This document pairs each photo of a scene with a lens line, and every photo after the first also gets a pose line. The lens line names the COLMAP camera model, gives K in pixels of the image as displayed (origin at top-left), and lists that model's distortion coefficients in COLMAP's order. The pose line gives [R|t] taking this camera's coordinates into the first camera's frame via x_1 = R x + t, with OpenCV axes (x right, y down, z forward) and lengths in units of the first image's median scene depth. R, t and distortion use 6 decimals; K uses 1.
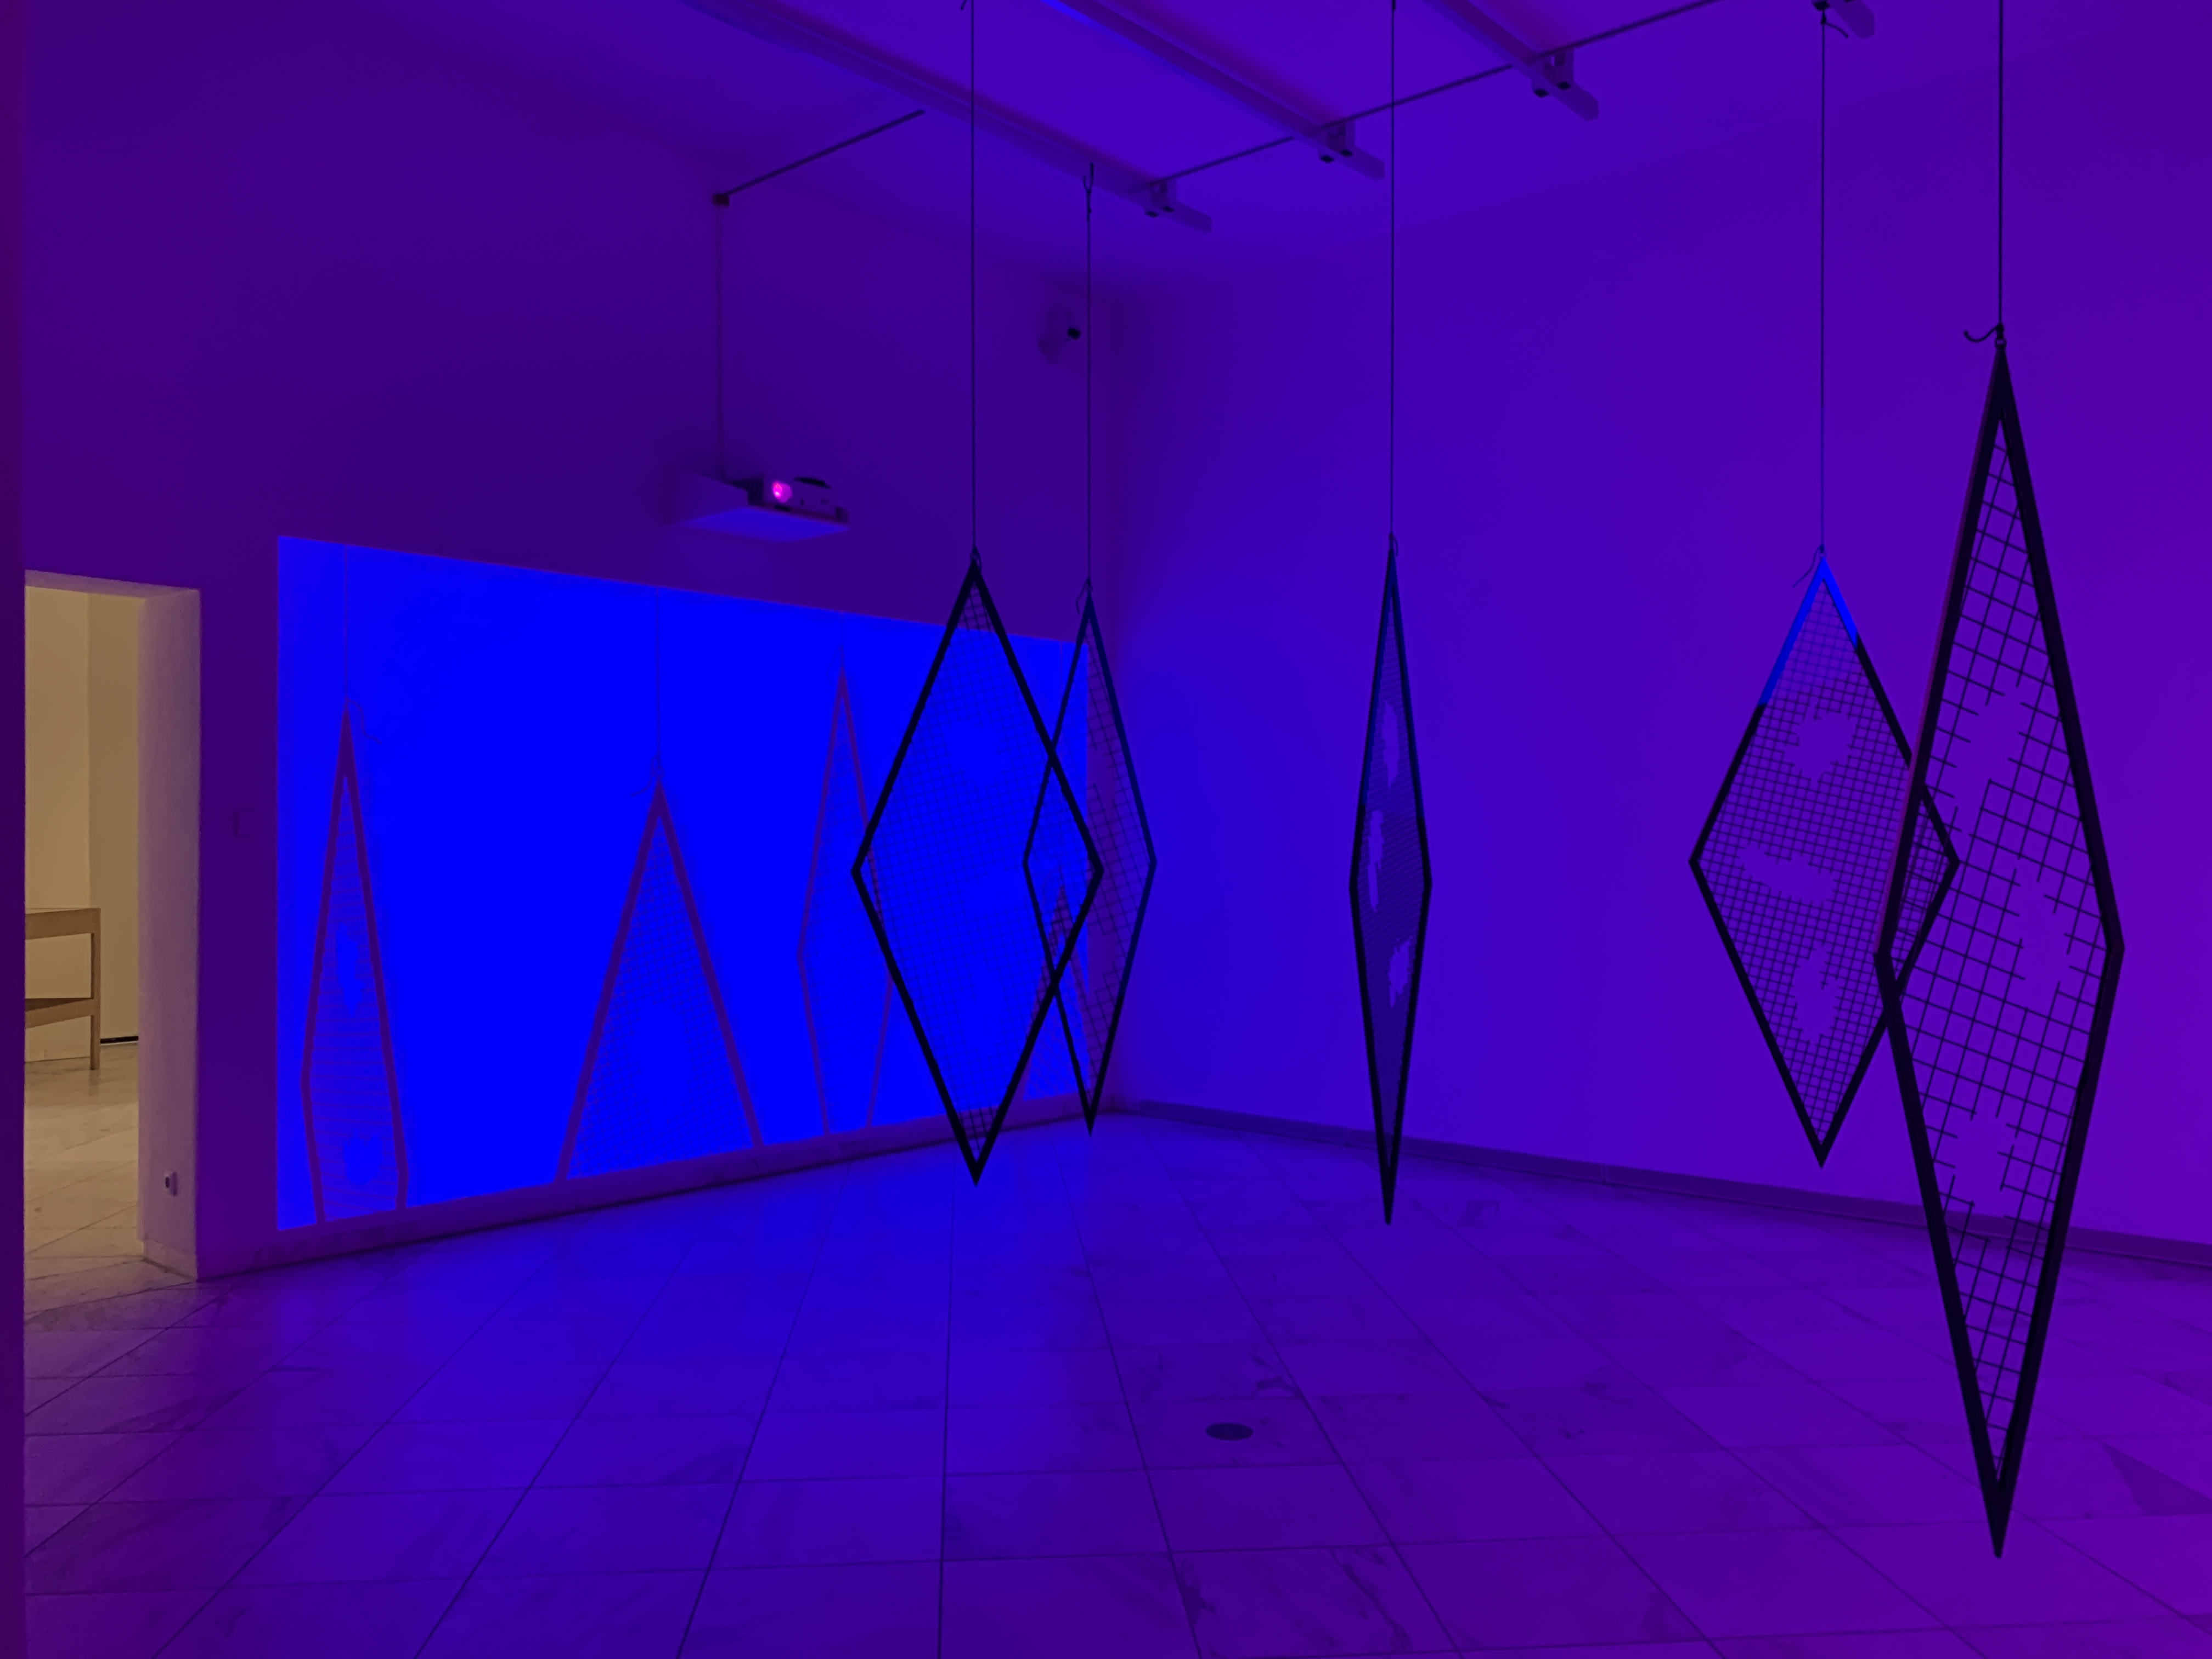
lens RADIAL K [[1703.1, 0, 1106.0], [0, 1703.1, 829.5], [0, 0, 1]] dist [0.043435, -0.013967]
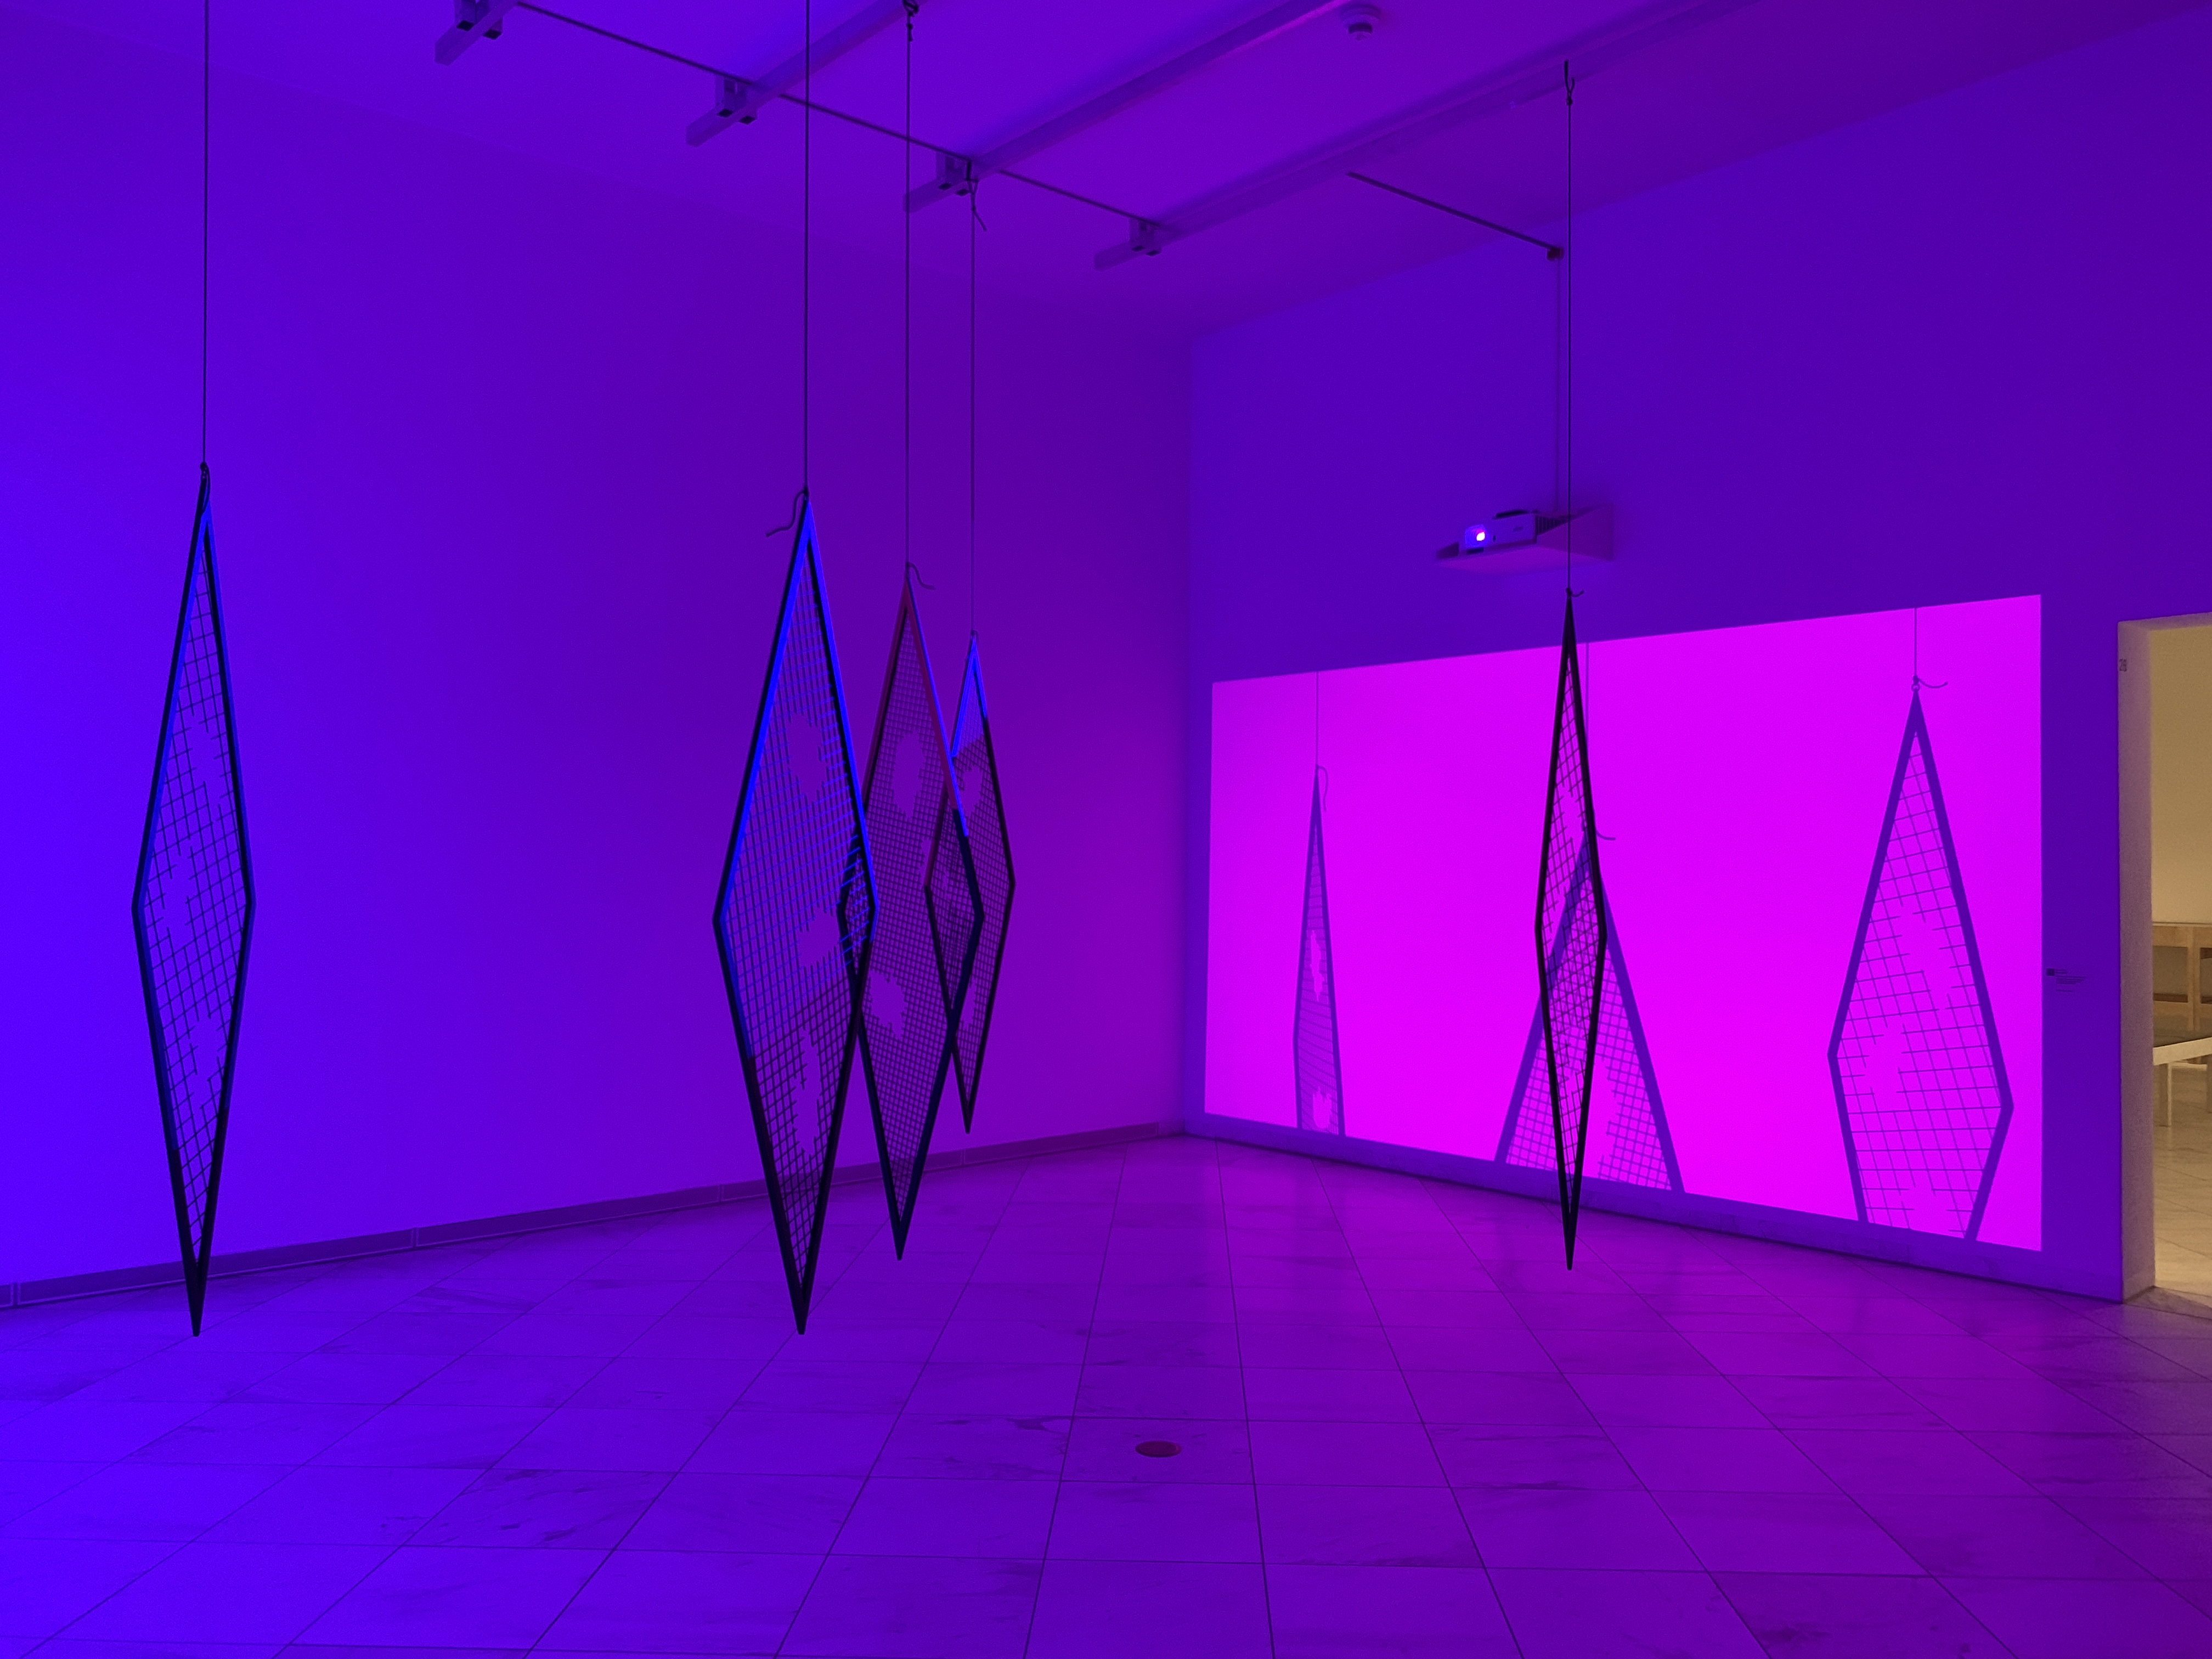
lens RADIAL K [[1705.1, 0, 1106.0], [0, 1705.1, 829.5], [0, 0, 1]] dist [0.001099, -0.009386]
pose [[0.135294, 0.014394, 0.990701, -0.873561], [-0.002462, 0.999896, -0.014191, -0.003079], [-0.990802, -0.000519, 0.135315, 0.827035]]
